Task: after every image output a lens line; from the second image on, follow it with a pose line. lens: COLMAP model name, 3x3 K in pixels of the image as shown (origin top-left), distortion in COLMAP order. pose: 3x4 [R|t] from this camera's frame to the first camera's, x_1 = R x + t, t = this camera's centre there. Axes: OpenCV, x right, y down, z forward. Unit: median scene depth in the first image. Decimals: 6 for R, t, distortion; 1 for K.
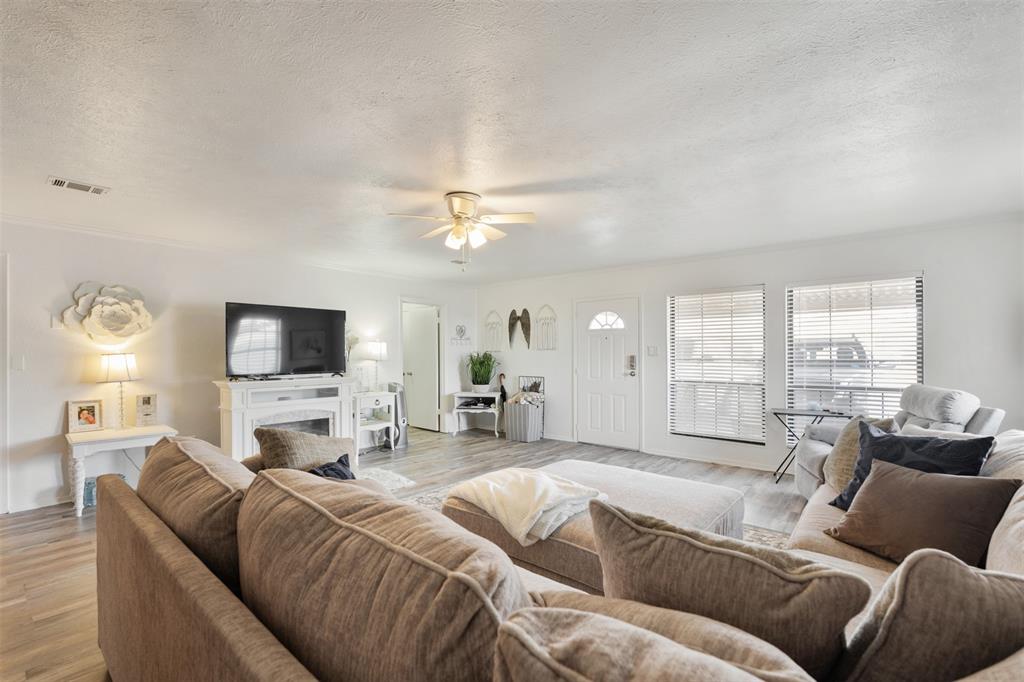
lens RADIAL K [[462.5, 0, 501.1], [0, 462.5, 349.0], [0, 0, 1]] dist [-0.010753, 0.000820]
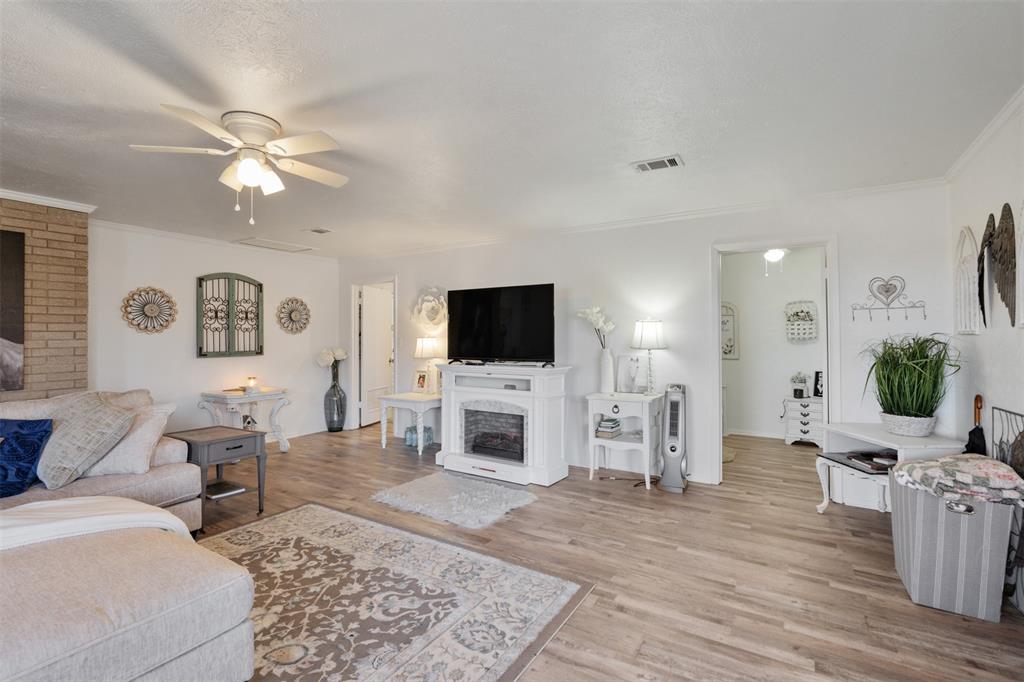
lens RADIAL K [[462.5, 0, 511.4], [0, 462.5, 334.9], [0, 0, 1]] dist [-0.010753, 0.000820]
pose [[0.163134, -0.005260, -0.986590, 0.391602], [0.005094, 0.999977, -0.004489, 0.006722], [0.986591, -0.004294, 0.163157, 0.744121]]
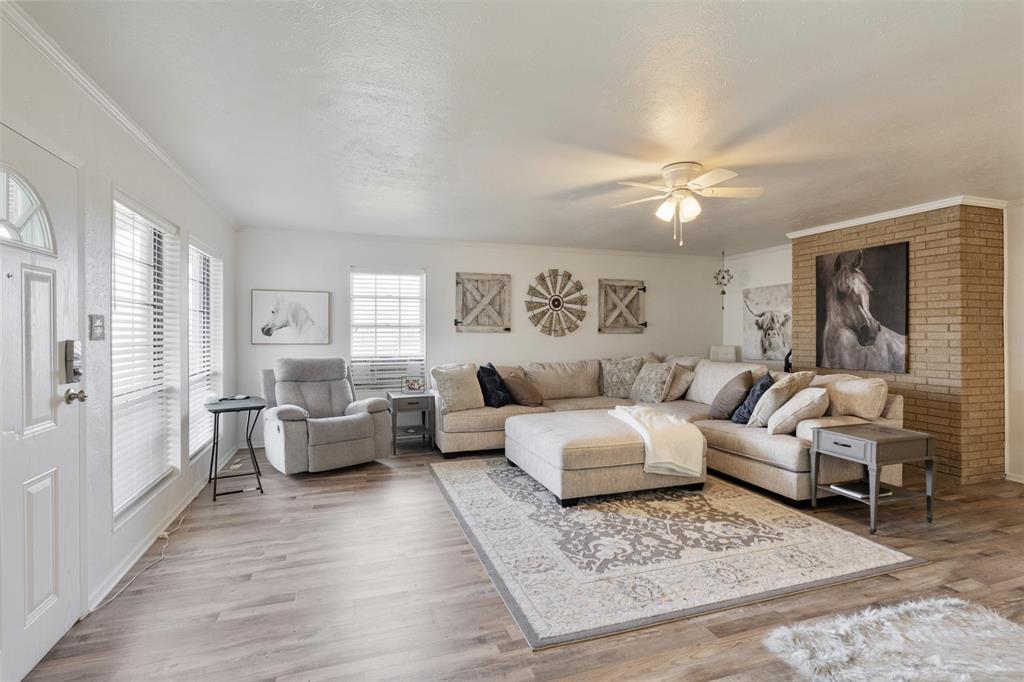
lens RADIAL K [[493.5, 0, 514.6], [0, 493.5, 338.5], [0, 0, 1]] dist [-0.002853, -0.000847]
pose [[-0.869132, -0.004110, 0.494564, -0.164087], [0.000518, 0.999957, 0.009220, 0.010332], [-0.494580, 0.008269, -0.869093, 1.187997]]
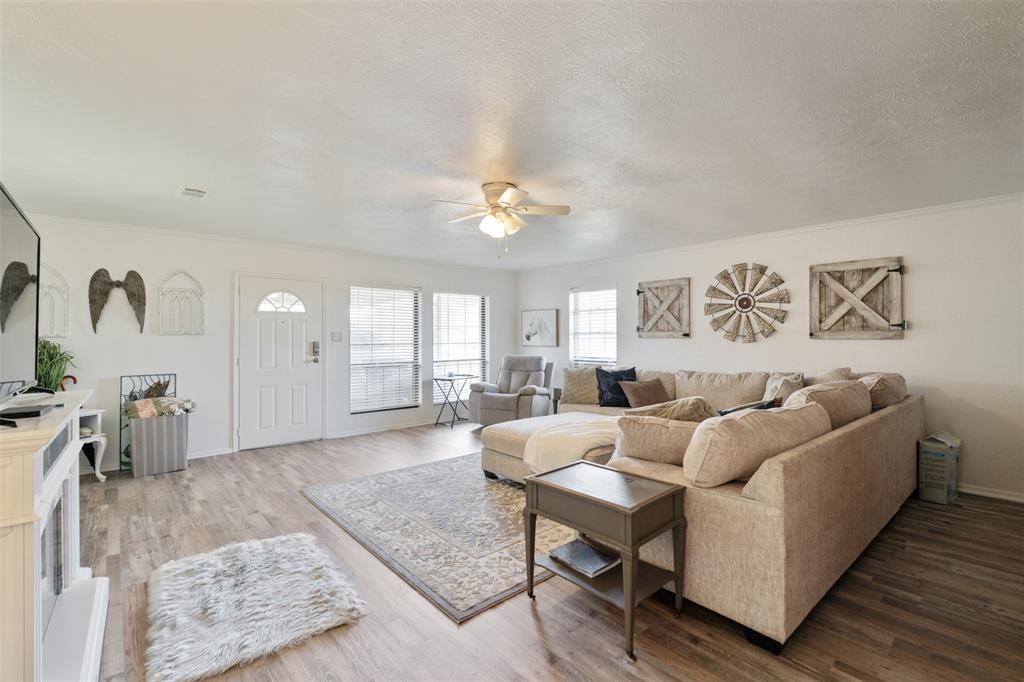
lens RADIAL K [[462.5, 0, 508.5], [0, 462.5, 335.1], [0, 0, 1]] dist [-0.010753, 0.000820]
pose [[0.136928, 0.007943, 0.990549, -0.634609], [-0.000342, 0.999968, -0.007971, 0.008733], [-0.990581, 0.000752, 0.136927, 0.488608]]
